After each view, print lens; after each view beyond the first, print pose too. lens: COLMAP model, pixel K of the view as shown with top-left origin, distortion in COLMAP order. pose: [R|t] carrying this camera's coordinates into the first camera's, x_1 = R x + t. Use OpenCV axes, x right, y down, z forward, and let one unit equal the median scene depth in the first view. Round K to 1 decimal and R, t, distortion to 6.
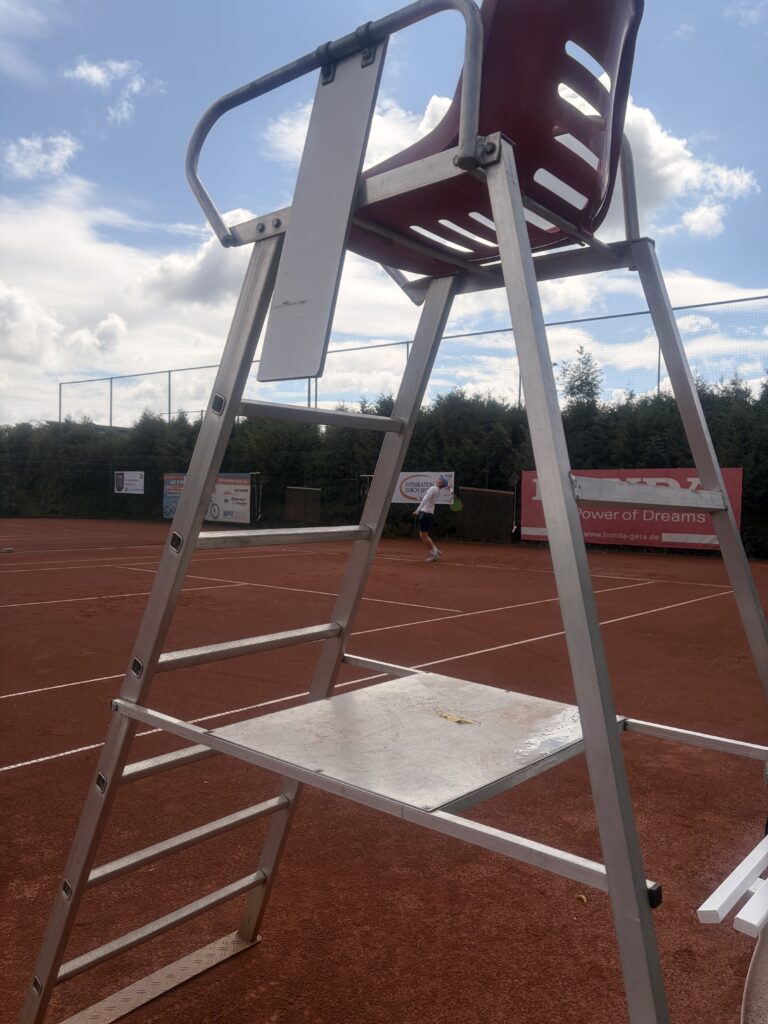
lens RADIAL K [[775.5, 0, 380.8], [0, 775.5, 517.0], [0, 0, 1]] dist [0.068658, -0.064852]
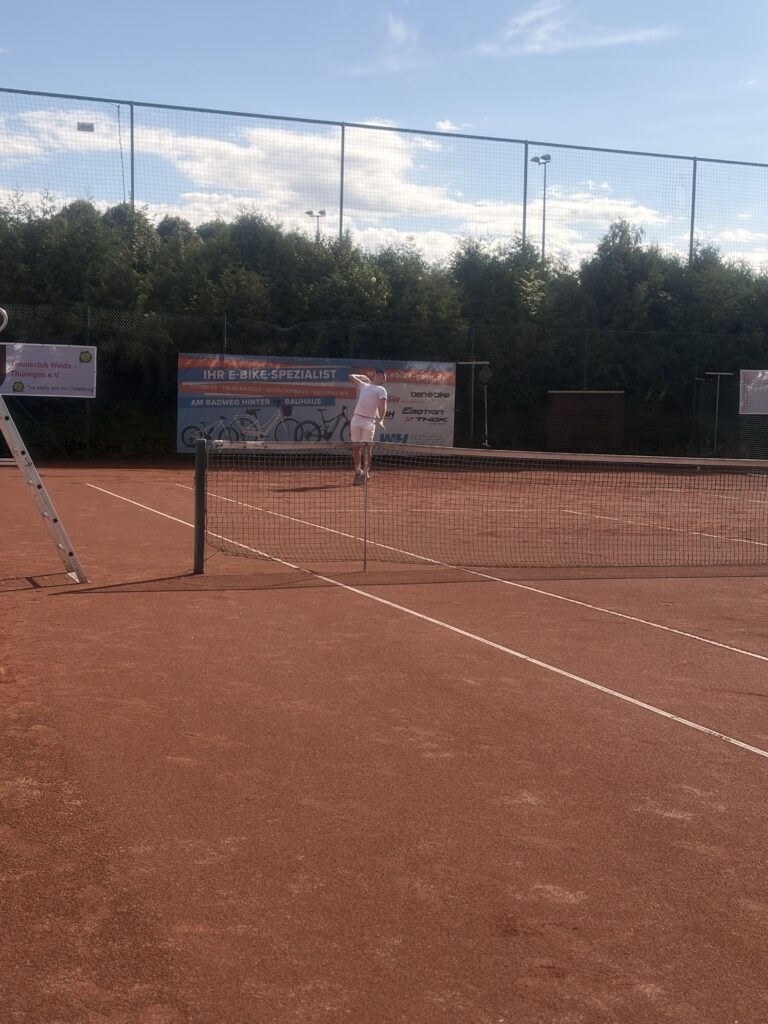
lens RADIAL K [[1534.3, 0, 384.0], [0, 1534.3, 512.0], [0, 0, 1]] dist [0.083516, -0.129014]
pose [[0.483170, -0.053907, 0.873866, -1.079472], [0.024807, 0.998545, 0.047882, -0.005140], [-0.875175, -0.001457, 0.483804, 0.518842]]
